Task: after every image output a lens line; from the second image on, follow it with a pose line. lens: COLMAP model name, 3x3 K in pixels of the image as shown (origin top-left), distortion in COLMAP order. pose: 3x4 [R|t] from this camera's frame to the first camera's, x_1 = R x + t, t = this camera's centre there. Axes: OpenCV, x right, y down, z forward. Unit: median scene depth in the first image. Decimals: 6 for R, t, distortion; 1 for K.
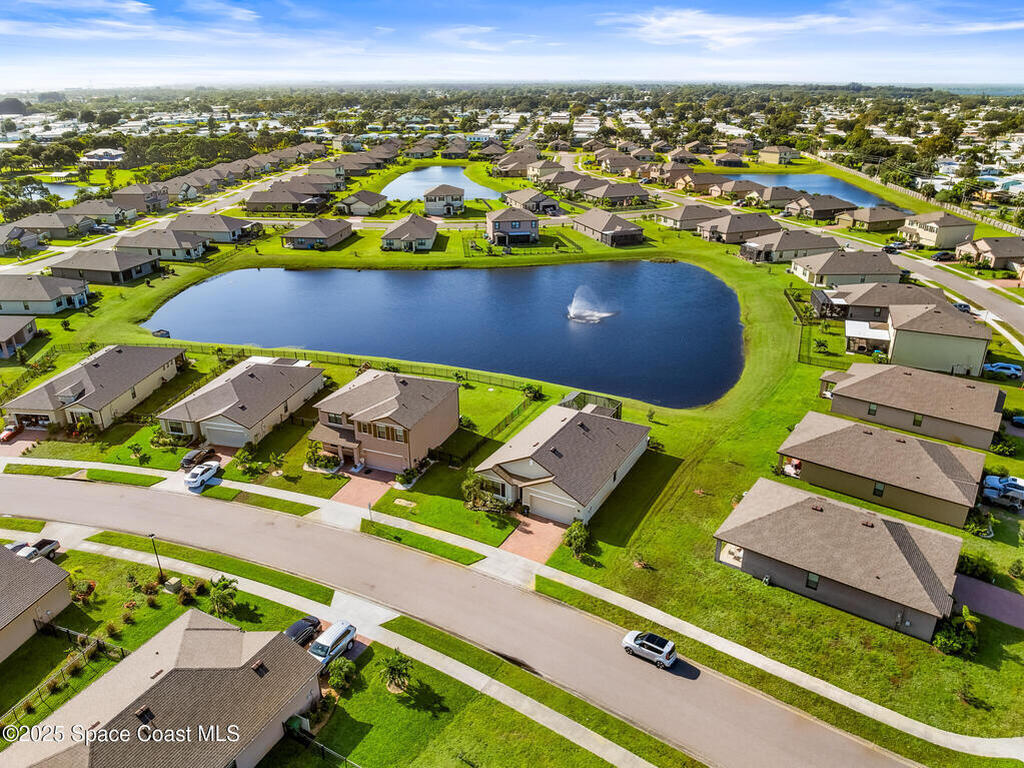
lens RADIAL K [[721.4, 0, 511.2], [0, 721.4, 380.2], [0, 0, 1]] dist [-0.047544, 0.002532]
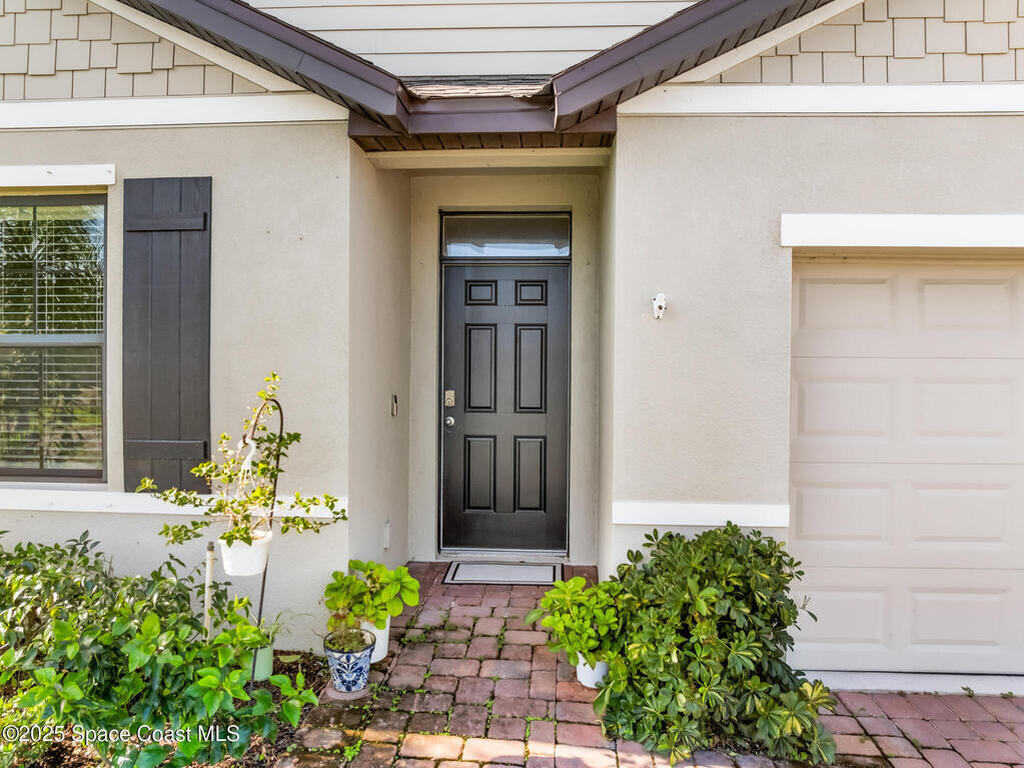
lens RADIAL K [[721.4, 0, 511.2], [0, 721.4, 380.2], [0, 0, 1]] dist [-0.047544, 0.002532]
pose [[0.901429, -0.000595, 0.432926, -0.010619], [0.161351, 0.928414, -0.334685, 0.172866], [-0.401736, 0.371548, 0.836995, 0.935569]]
